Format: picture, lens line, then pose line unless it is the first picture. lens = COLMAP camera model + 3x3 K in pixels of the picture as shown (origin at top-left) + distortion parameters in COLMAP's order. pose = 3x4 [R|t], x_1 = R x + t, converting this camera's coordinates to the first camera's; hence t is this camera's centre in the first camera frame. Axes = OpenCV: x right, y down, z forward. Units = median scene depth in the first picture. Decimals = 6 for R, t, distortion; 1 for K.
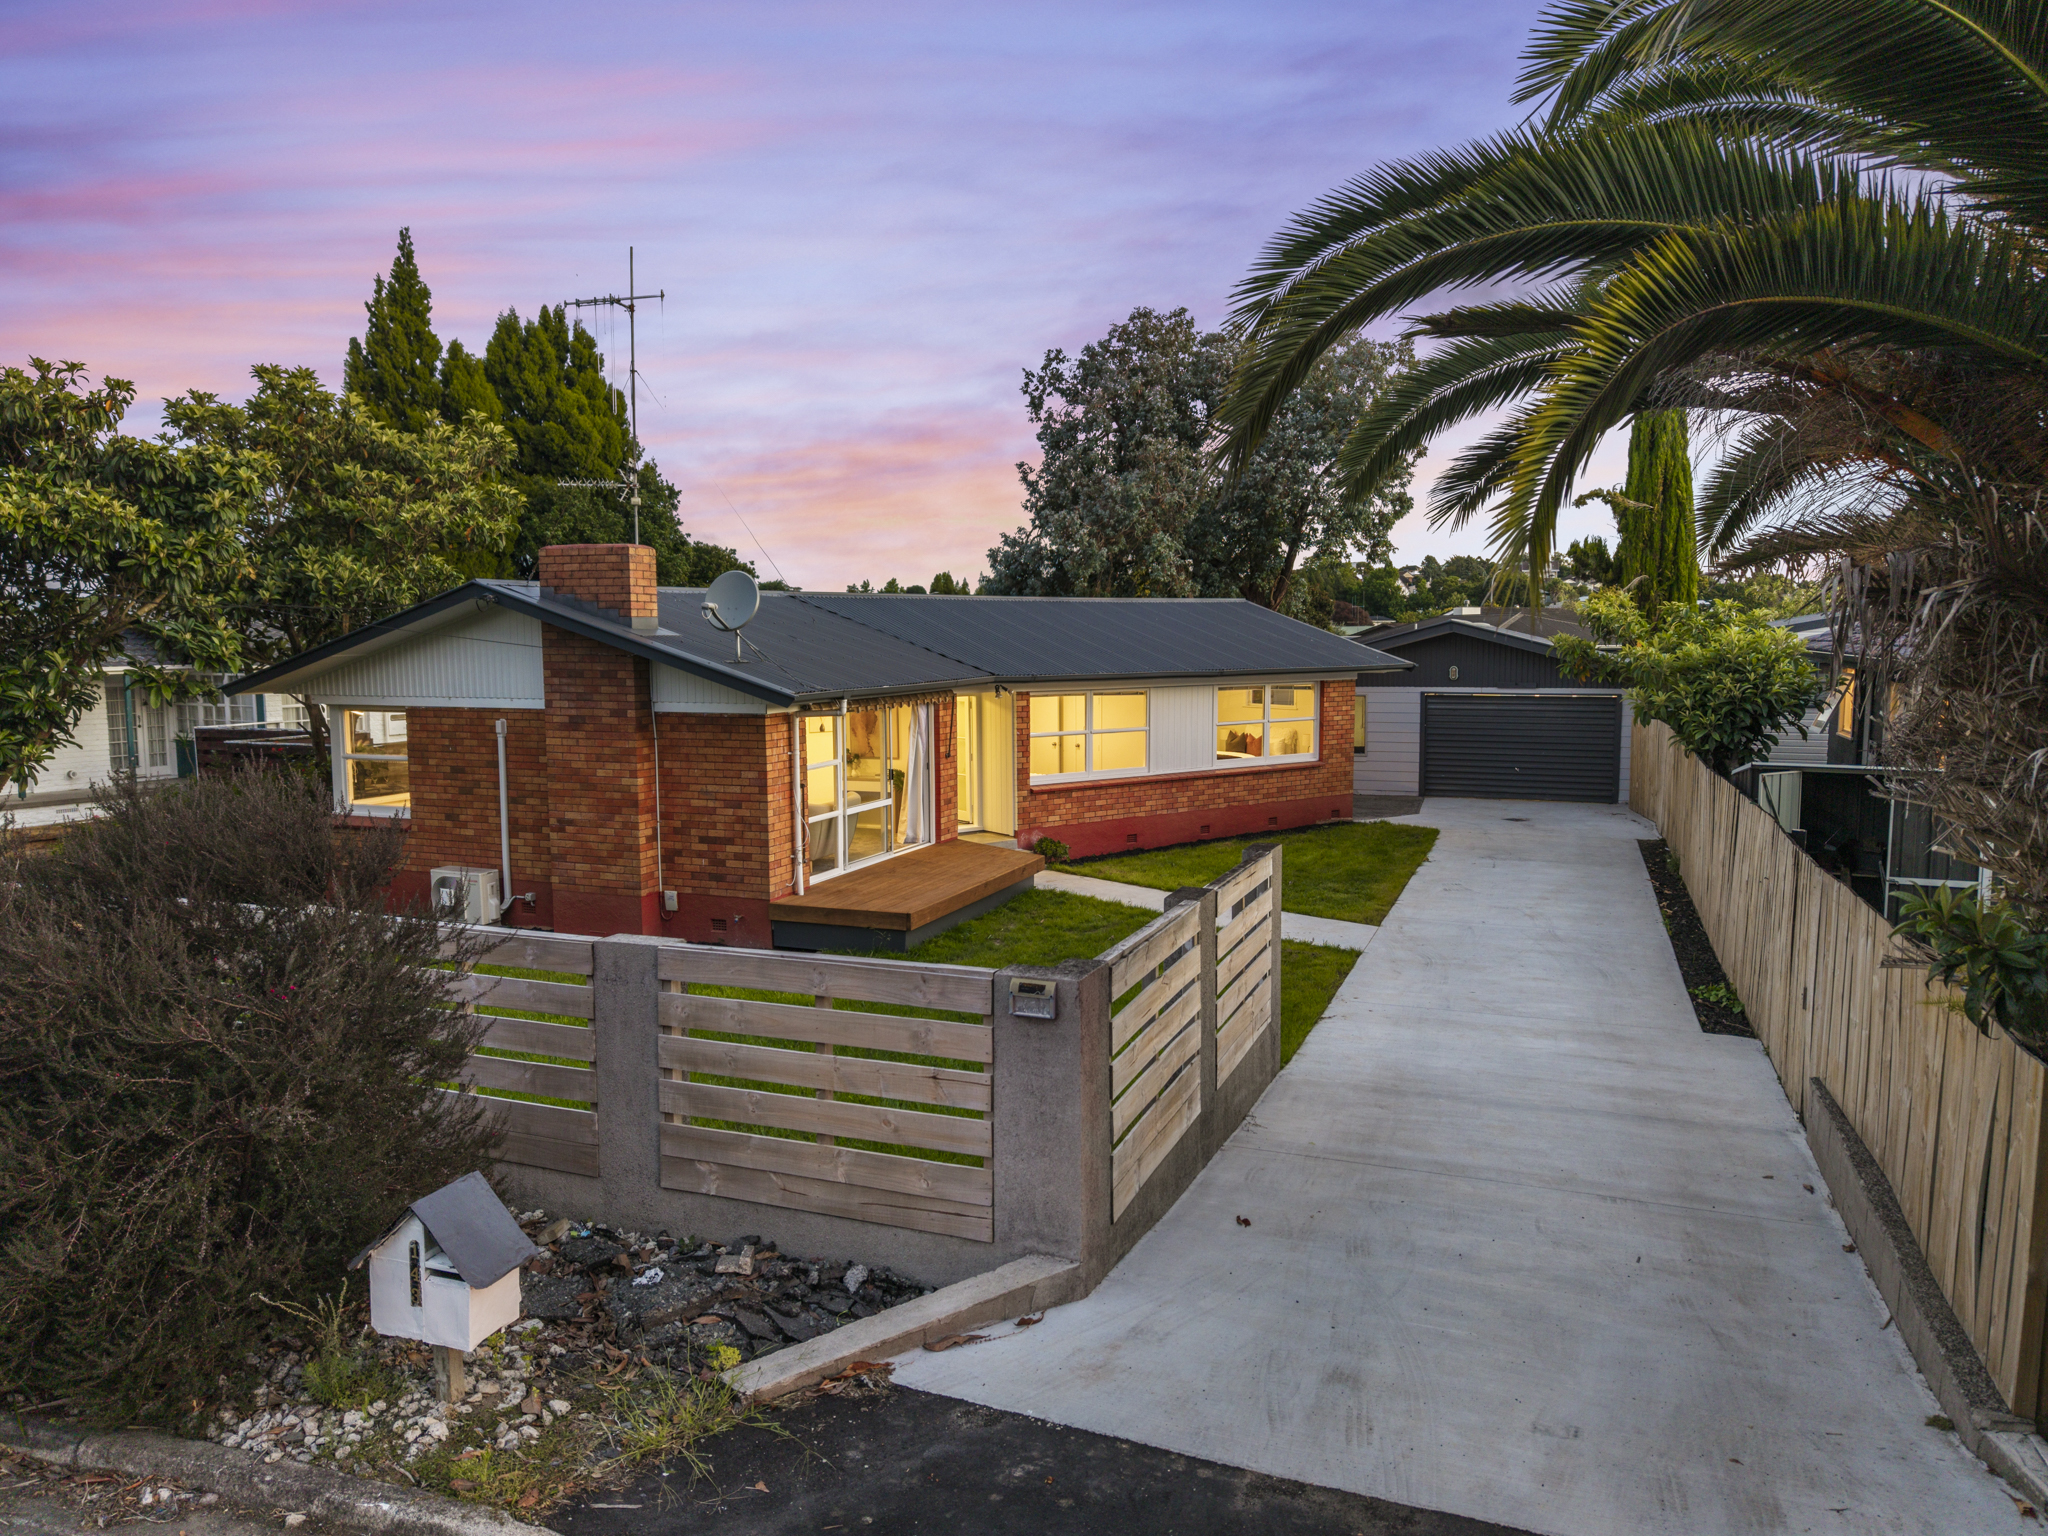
lens RADIAL K [[1379.3, 0, 1024.0], [0, 1379.3, 768.0], [0, 0, 1]] dist [0.045139, -0.053196]
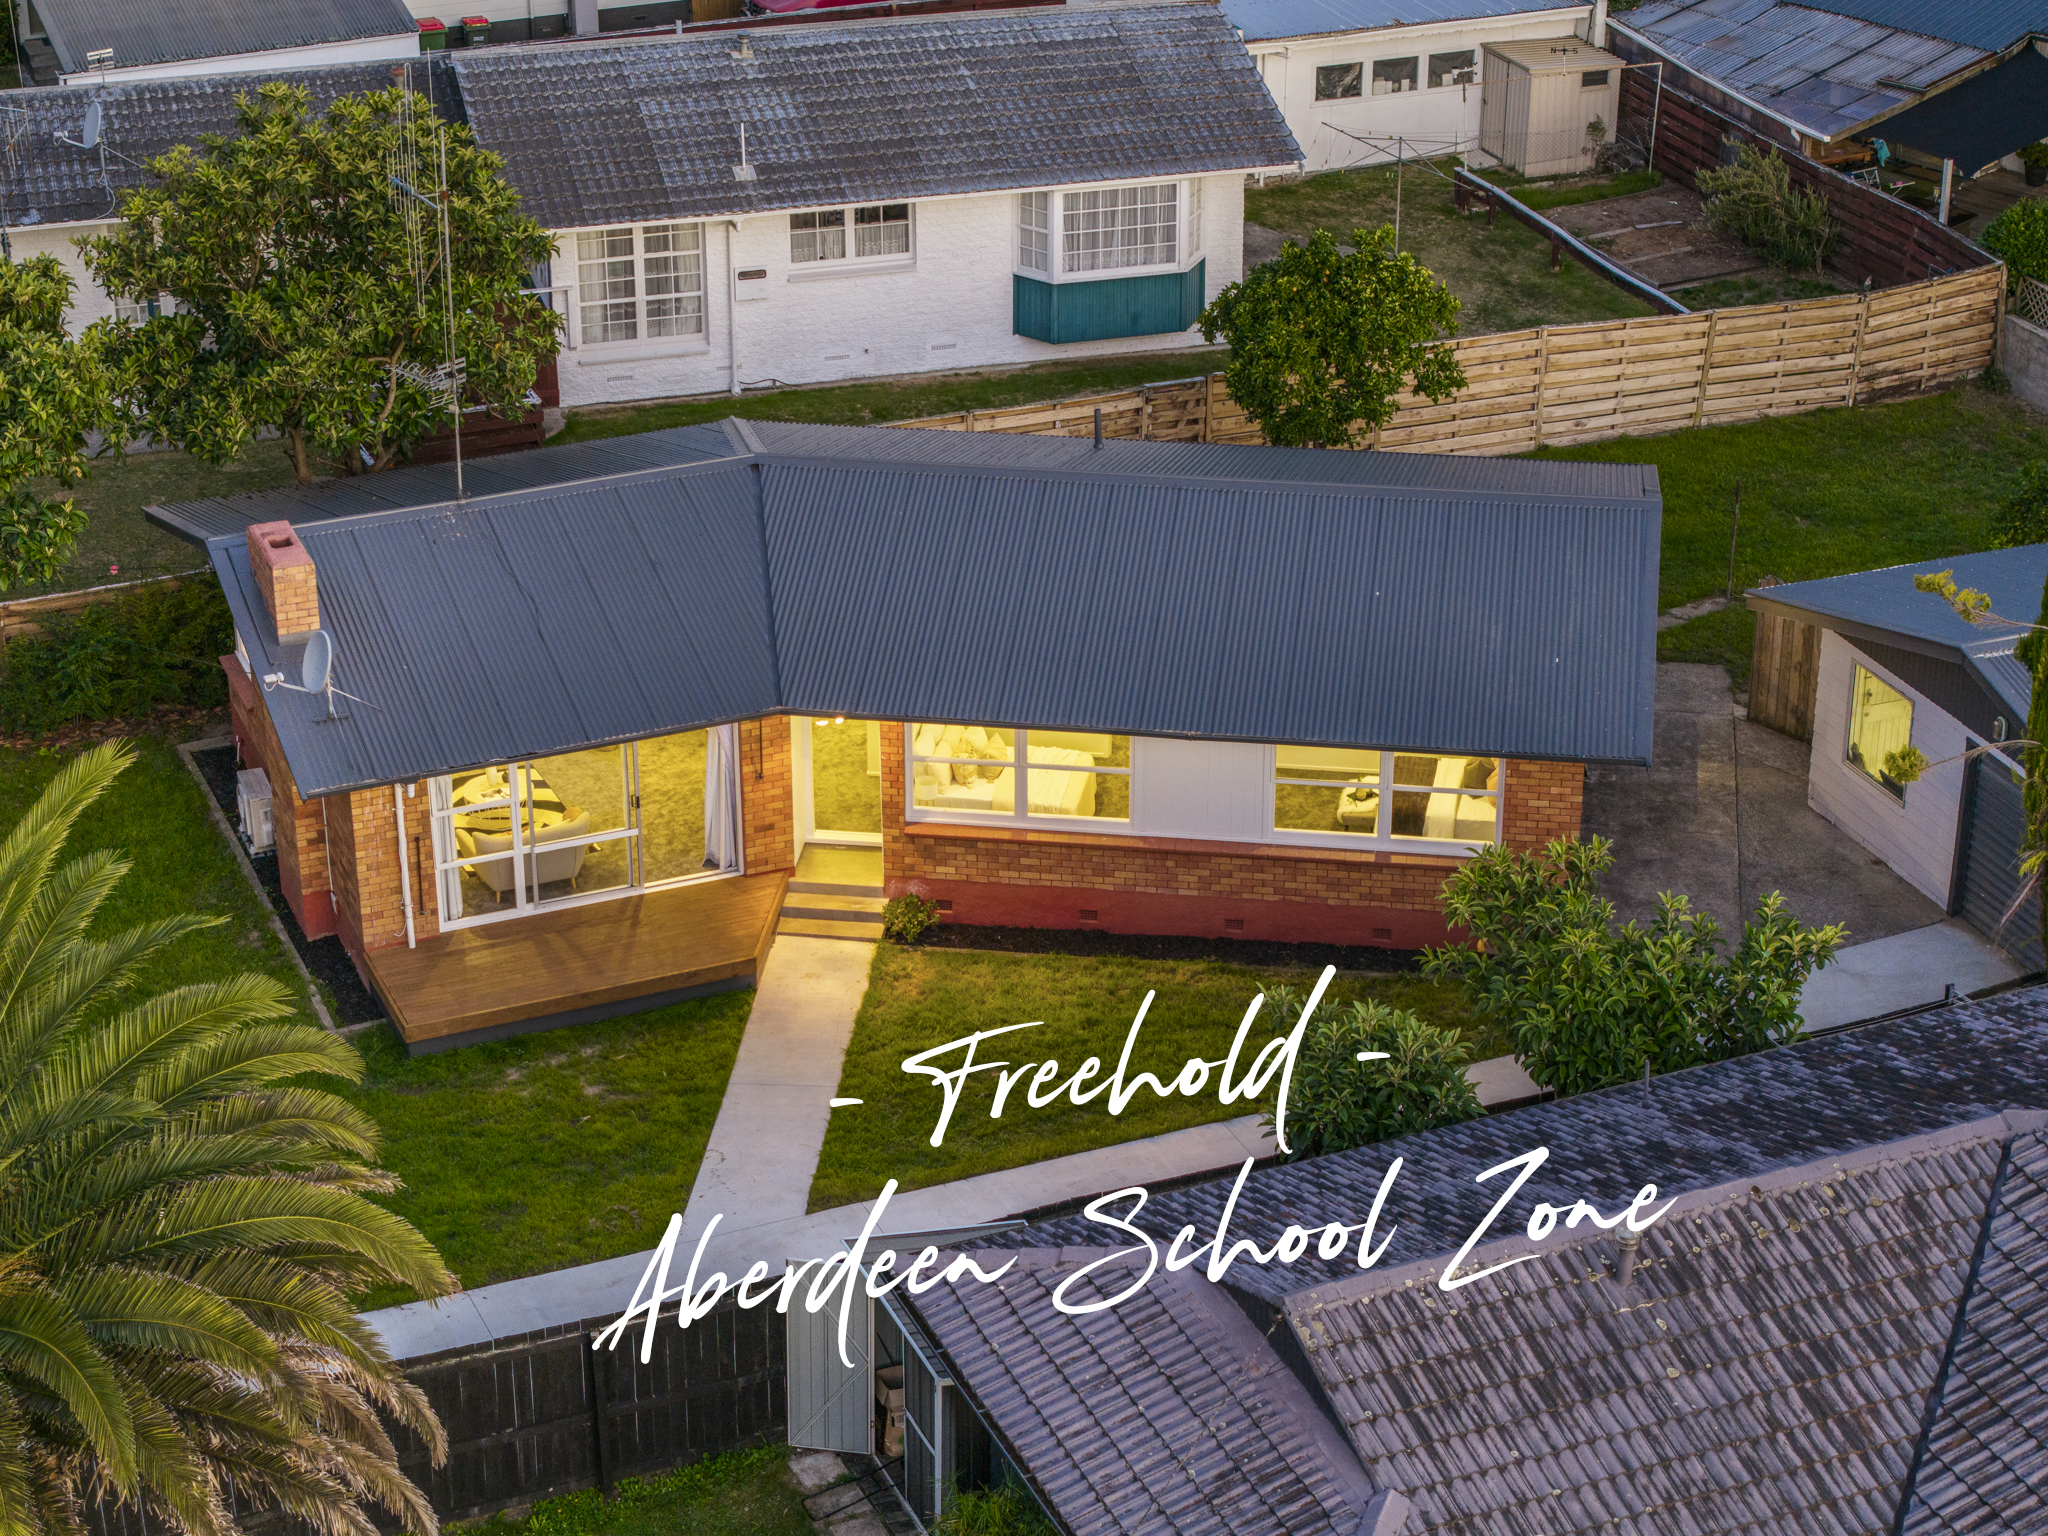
lens RADIAL K [[4100.7, 0, 1024.0], [0, 4100.7, 768.0], [0, 0, 1]] dist [-0.017837, 0.144831]
pose [[0.697225, 0.320947, -0.640992, 1.440655], [-0.069393, 0.920194, 0.385264, -0.861861], [0.713486, -0.224135, 0.663853, -0.406328]]
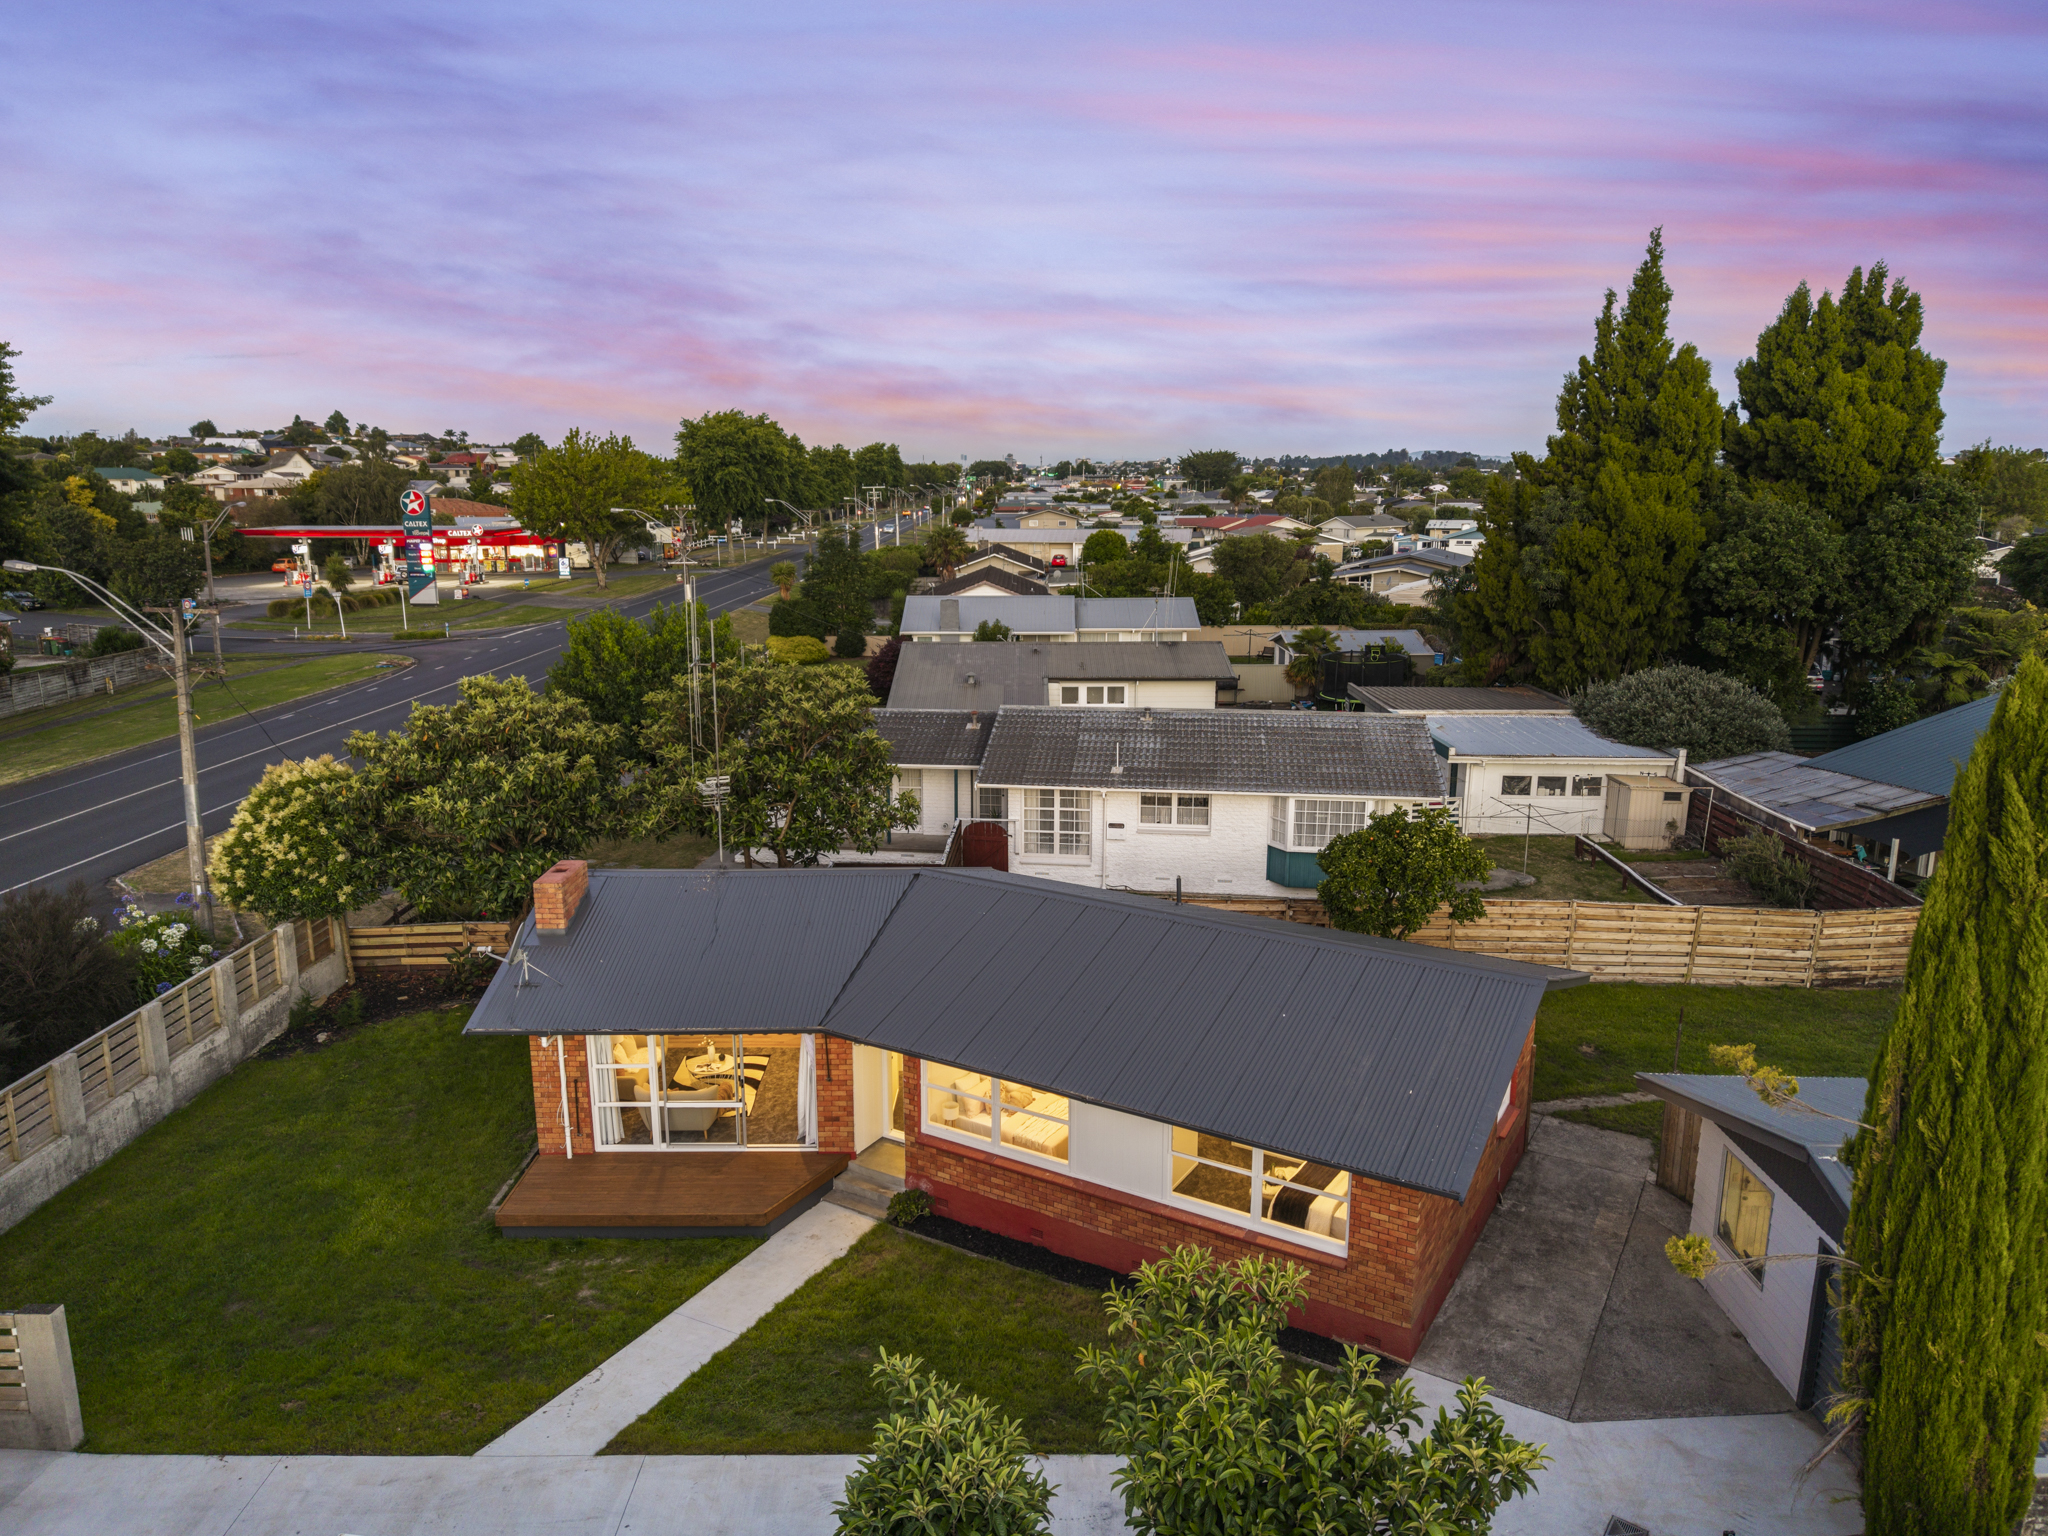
lens RADIAL K [[1379.3, 0, 1024.0], [0, 1379.3, 768.0], [0, 0, 1]] dist [0.045139, -0.053196]
pose [[0.365150, 0.201037, -0.908983, 0.884737], [-0.090474, 0.979446, 0.180276, -0.432351], [0.926542, 0.016412, 0.375833, 0.685193]]
